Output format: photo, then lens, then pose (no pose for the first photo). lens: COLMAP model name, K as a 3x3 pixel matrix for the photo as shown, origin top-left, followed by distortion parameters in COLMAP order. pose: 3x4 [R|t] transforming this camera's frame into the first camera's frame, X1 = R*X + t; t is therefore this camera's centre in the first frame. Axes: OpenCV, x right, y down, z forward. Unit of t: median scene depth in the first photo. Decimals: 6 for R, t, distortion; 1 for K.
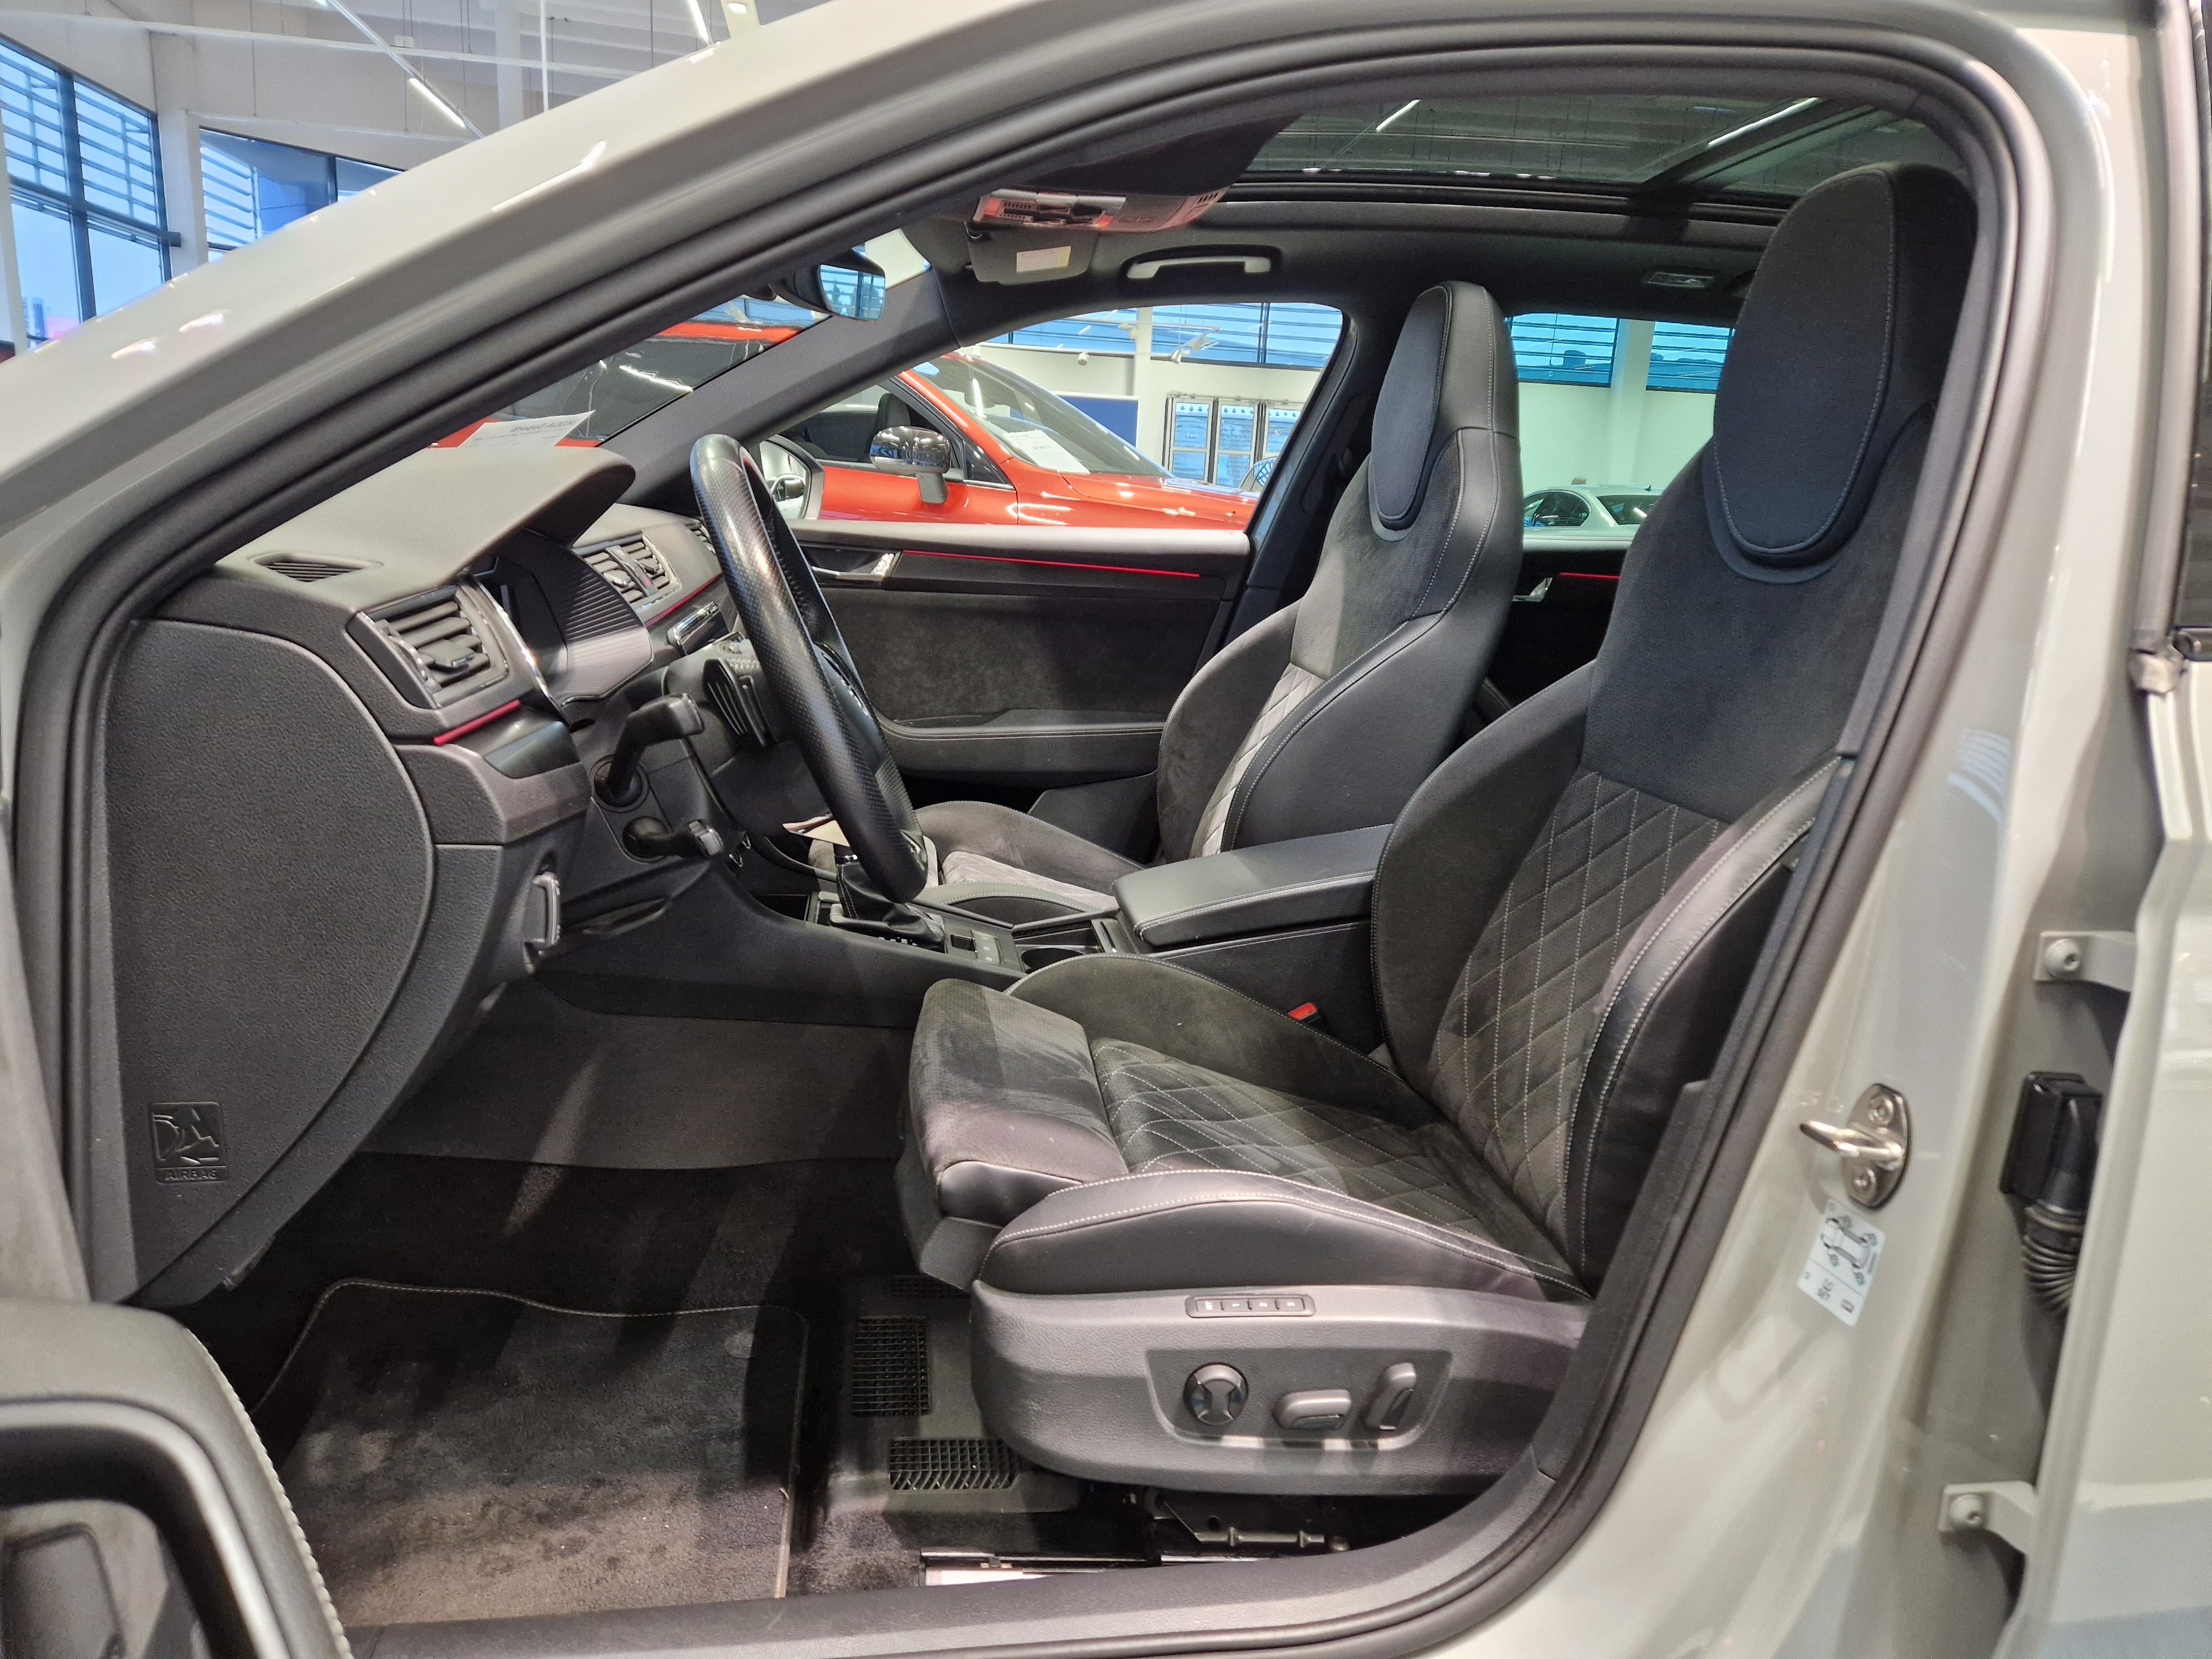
lens RADIAL K [[1486.1, 0, 1106.0], [0, 1486.1, 839.6], [0, 0, 1]] dist [0.055482, -0.044576]
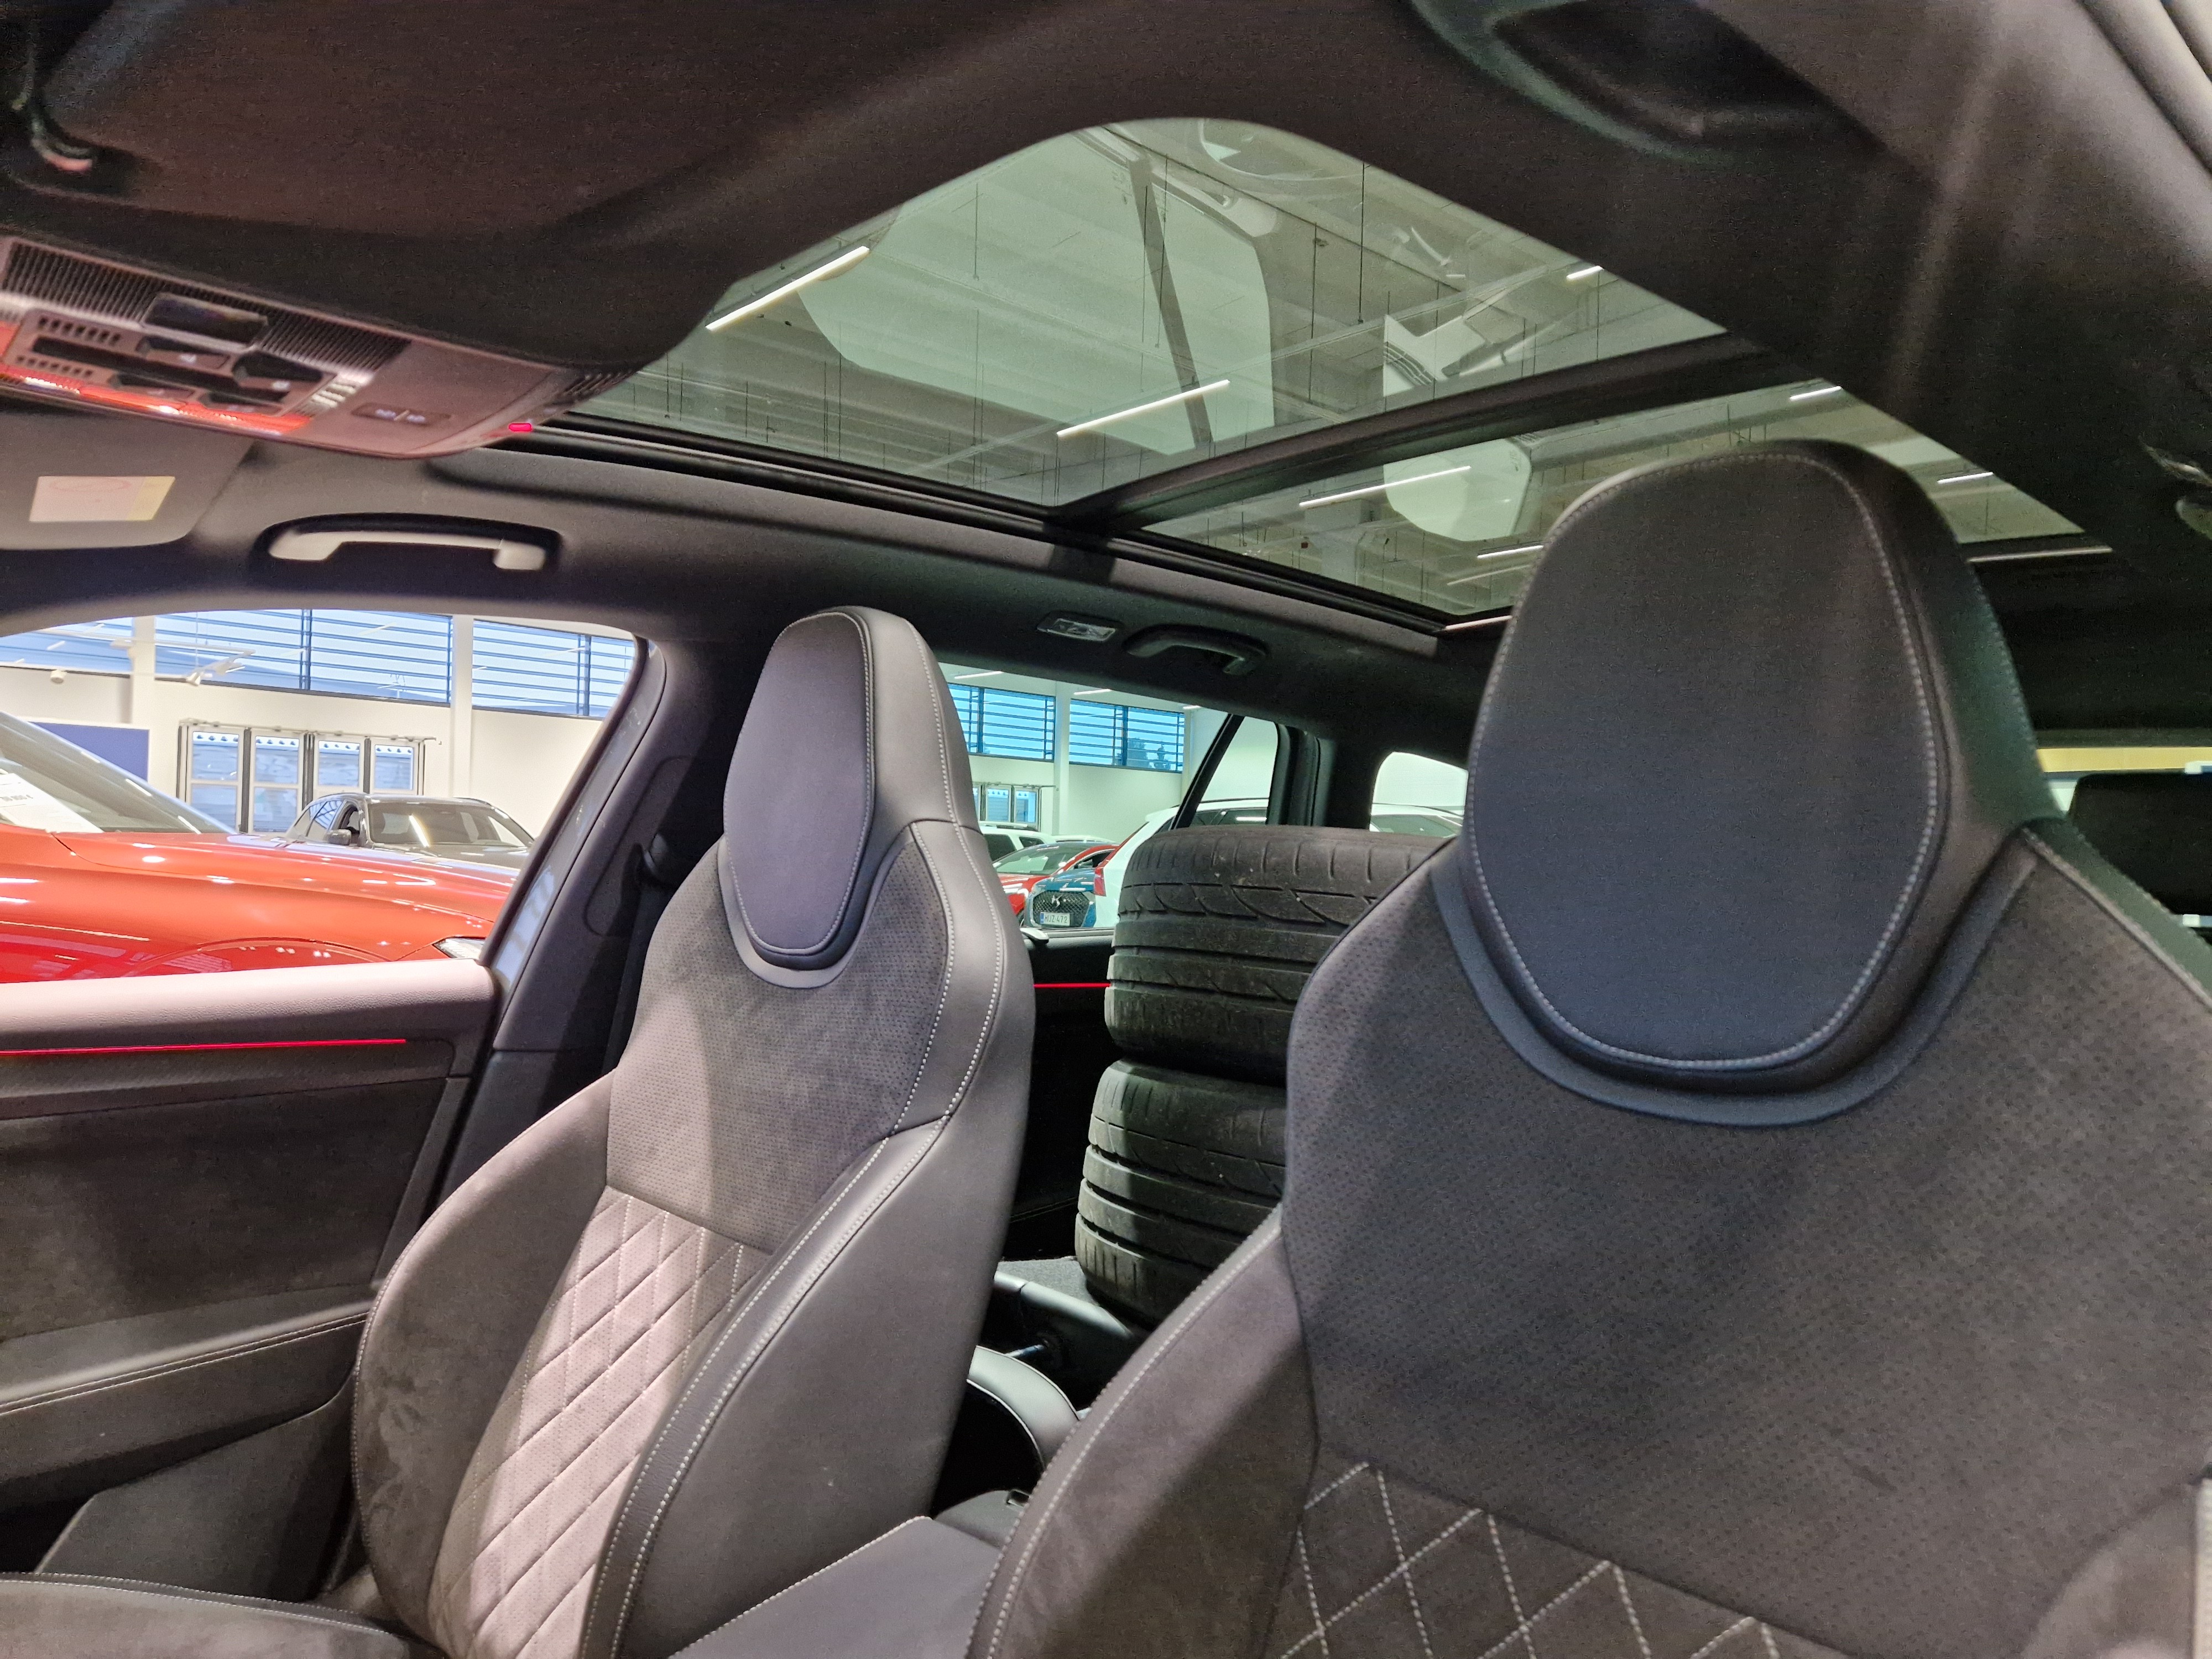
lens RADIAL K [[1486.1, 0, 1167.8], [0, 1486.1, 840.4], [0, 0, 1]] dist [0.055482, -0.044576]
pose [[0.814373, -0.017357, 0.580082, -0.039369], [0.142851, 0.974794, -0.171379, -0.116479], [-0.562486, 0.222432, 0.796325, 0.354780]]
